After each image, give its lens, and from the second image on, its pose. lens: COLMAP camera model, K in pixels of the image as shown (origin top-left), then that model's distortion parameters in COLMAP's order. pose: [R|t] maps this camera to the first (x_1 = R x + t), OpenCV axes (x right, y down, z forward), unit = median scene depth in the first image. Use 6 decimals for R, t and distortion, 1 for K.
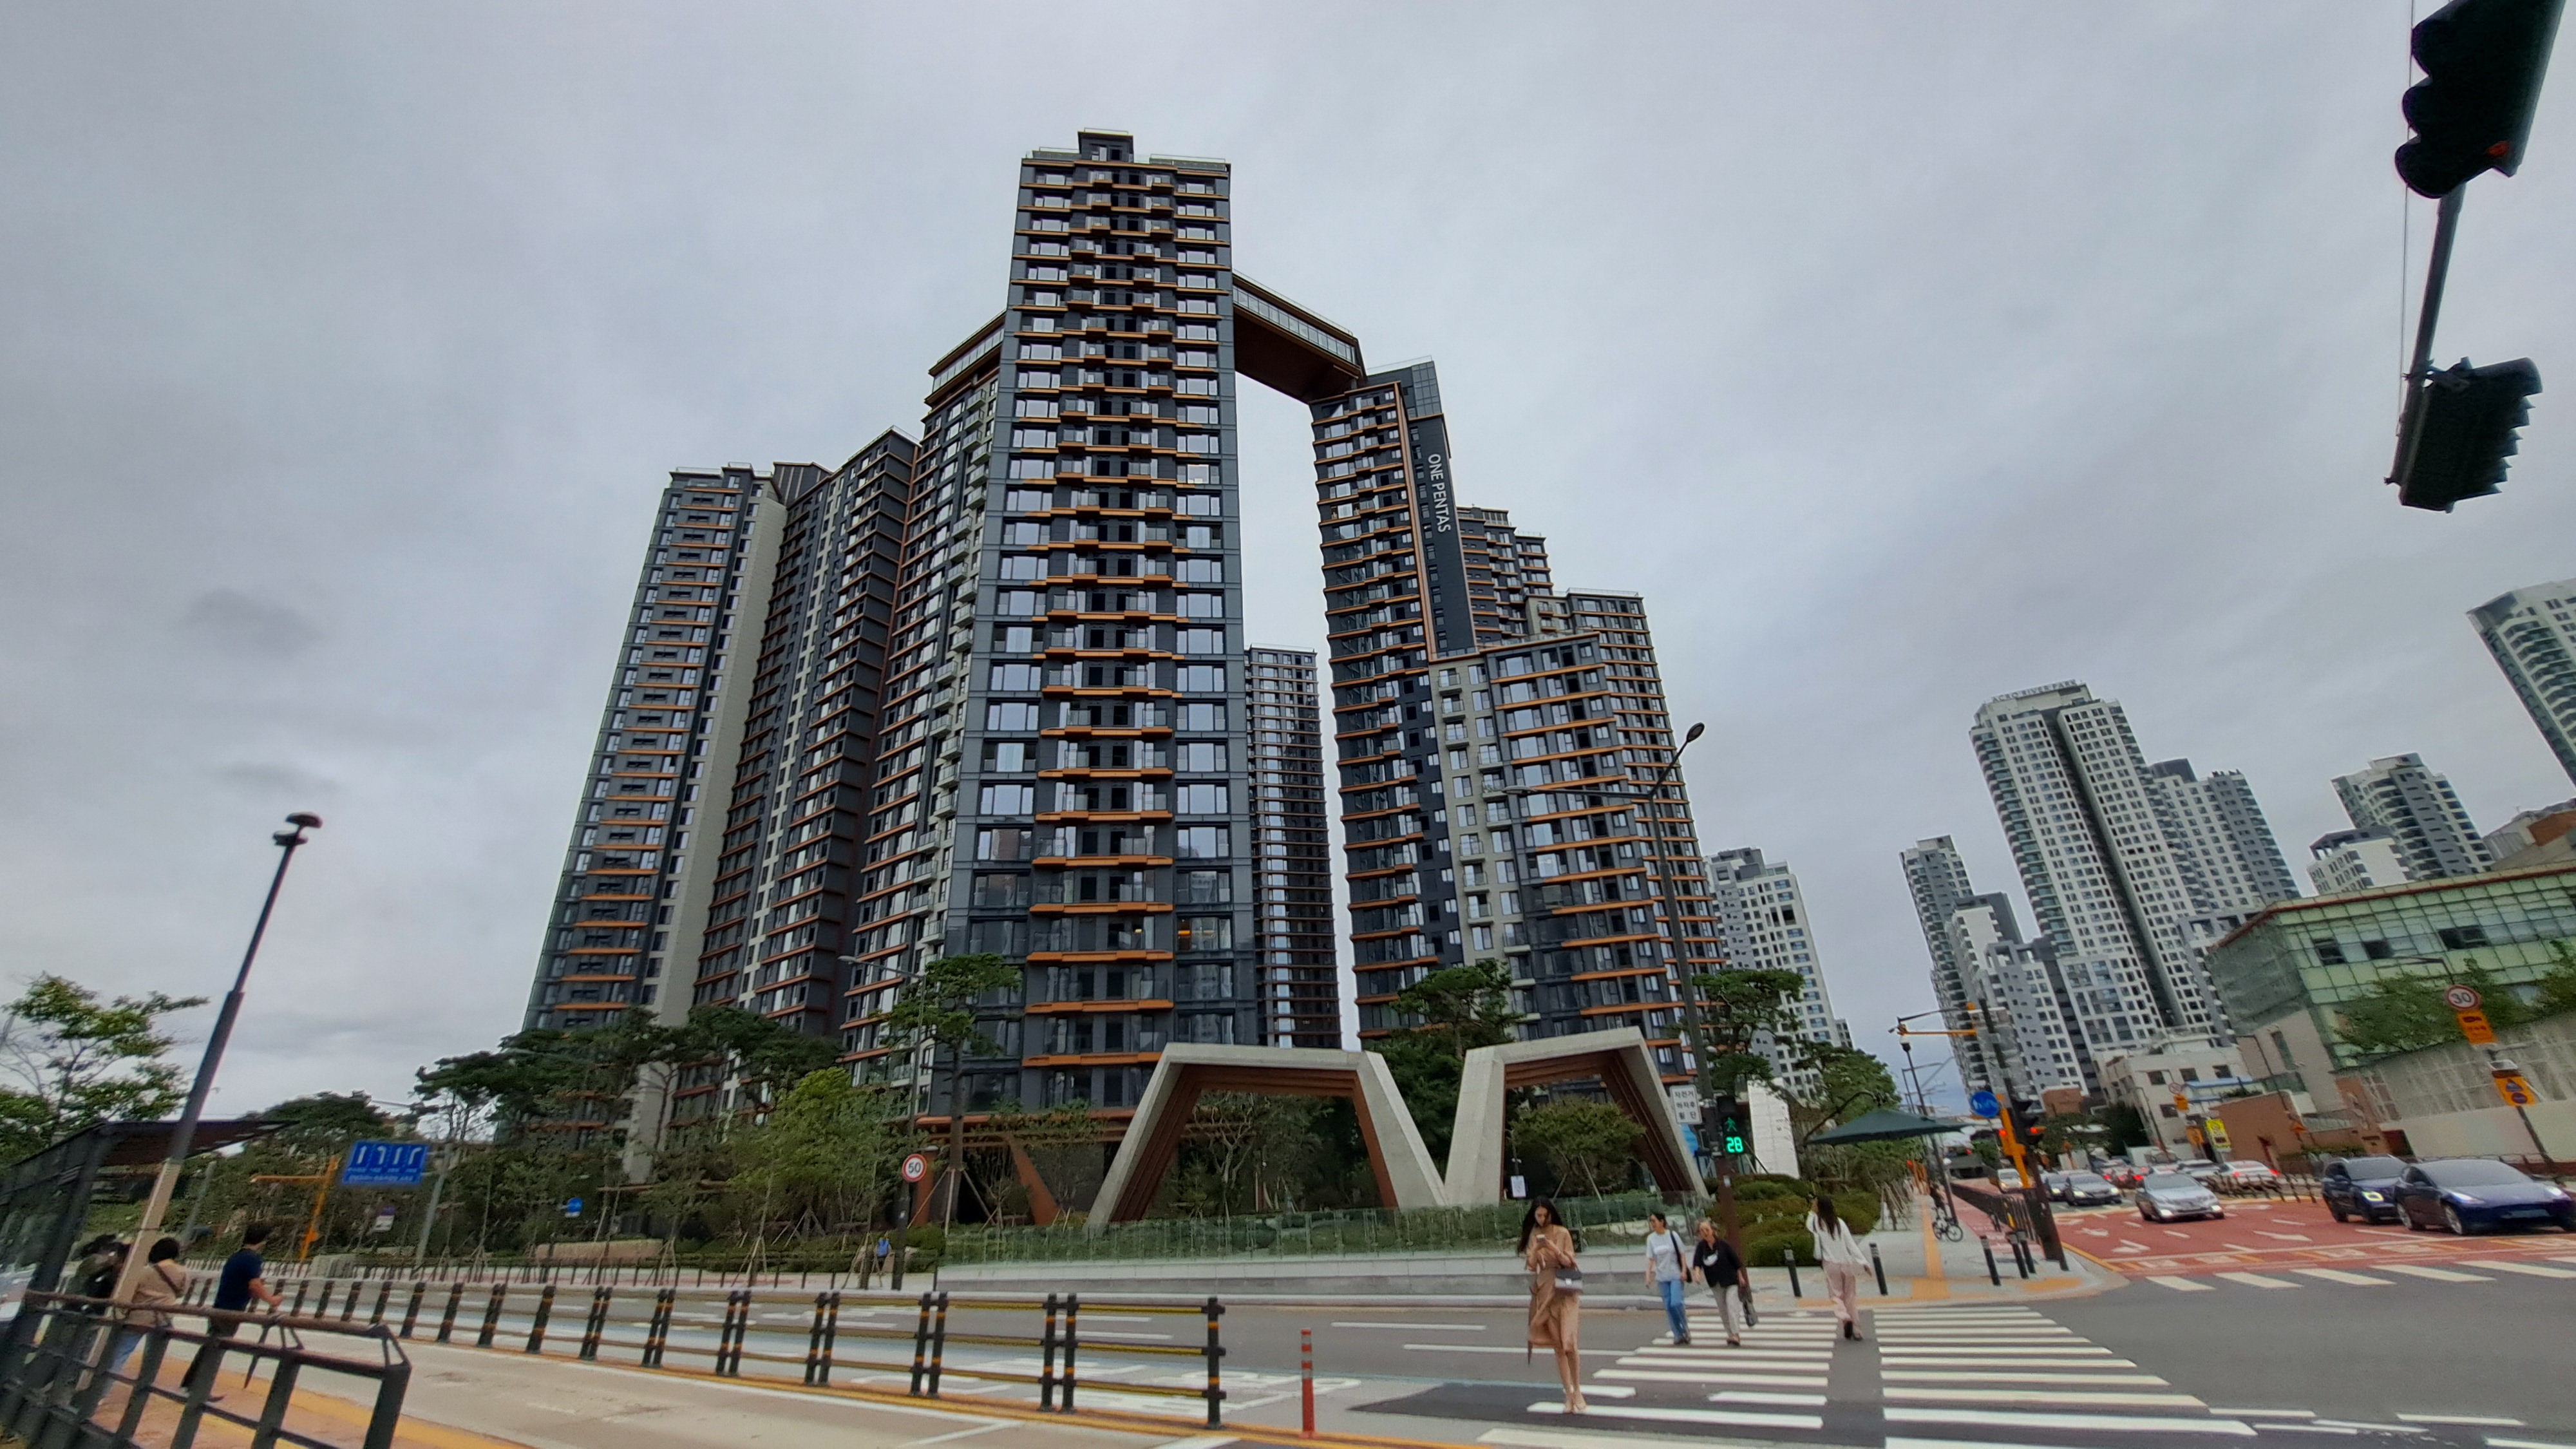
lens RADIAL K [[1022.9, 0, 1308.3], [0, 1022.9, 707.8], [0, 0, 1]] dist [-0.015631, -0.003306]
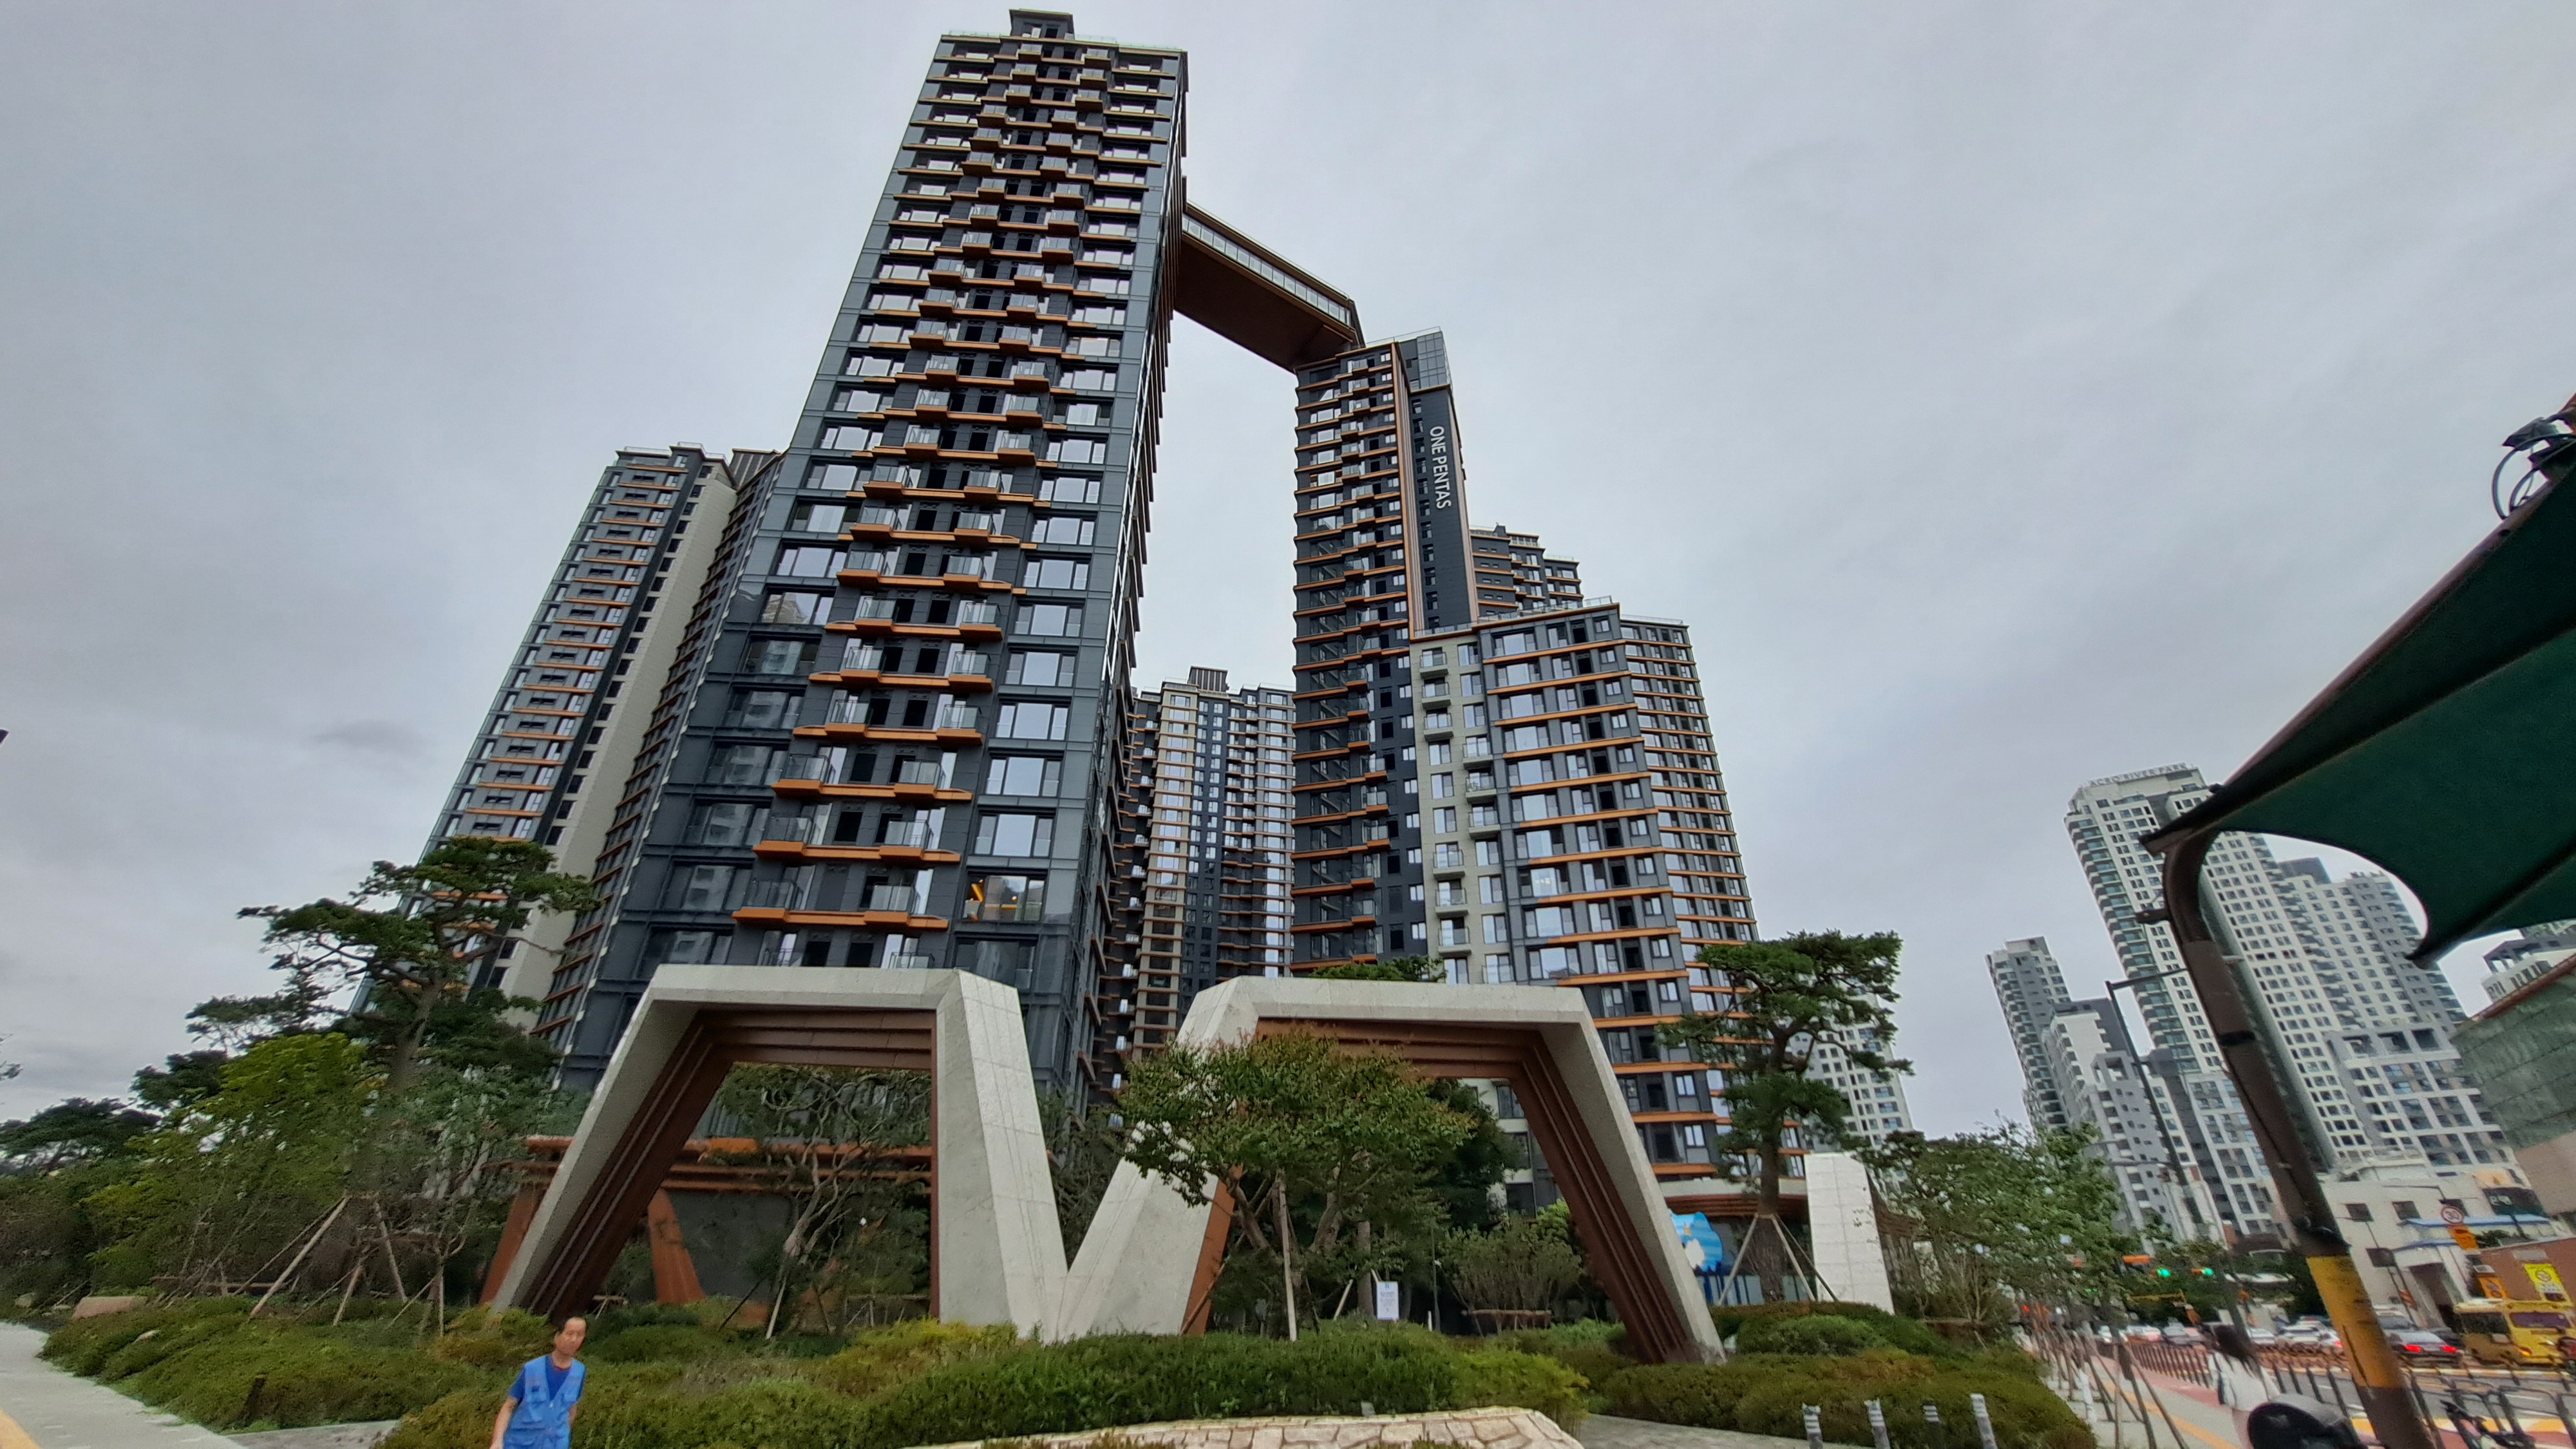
lens RADIAL K [[1010.2, 0, 1312.8], [0, 1010.2, 726.0], [0, 0, 1]] dist [-0.020295, 0.000512]
pose [[0.997902, 0.030459, -0.057129, 0.091162], [-0.035056, 0.996075, -0.081273, 0.096064], [0.054429, 0.083105, 0.995053, 0.198990]]
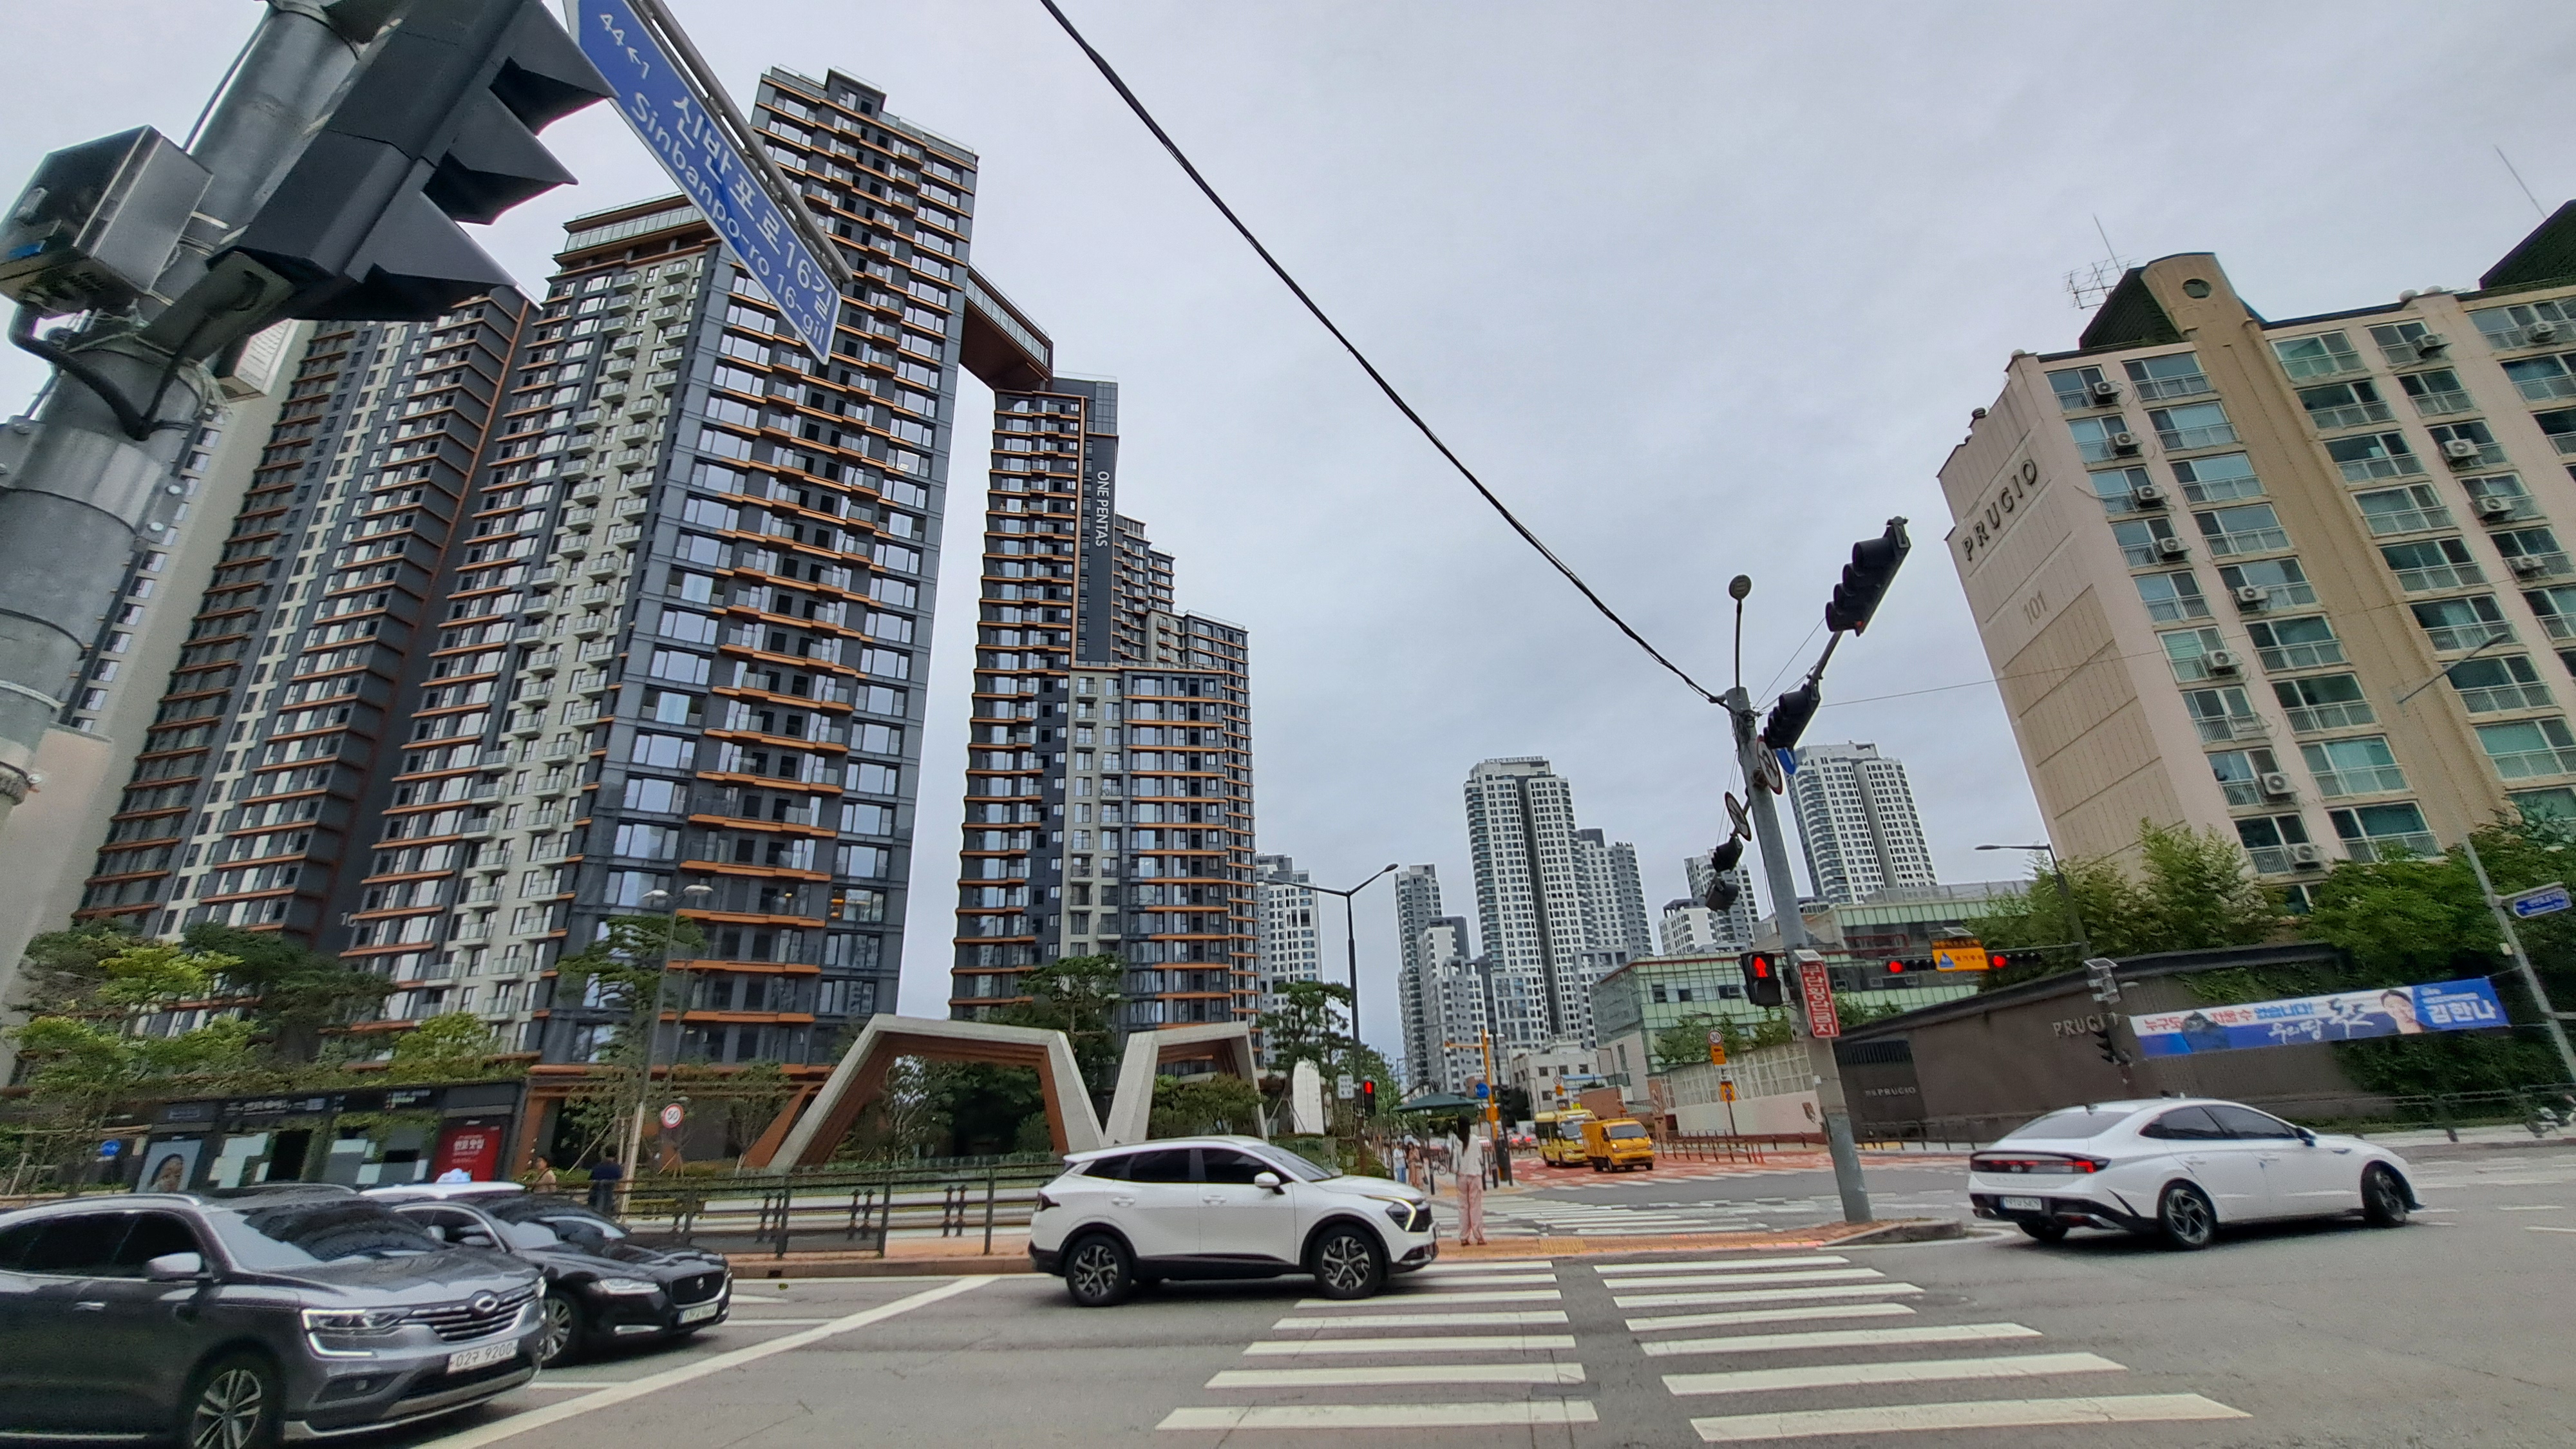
lens RADIAL K [[1014.2, 0, 1298.8], [0, 1014.2, 703.7], [0, 0, 1]] dist [-0.017932, -0.000096]
pose [[0.898238, 0.179079, 0.401371, -0.093584], [-0.188588, 0.981925, -0.016057, -0.036352], [-0.396992, -0.061271, 0.915775, -0.089731]]
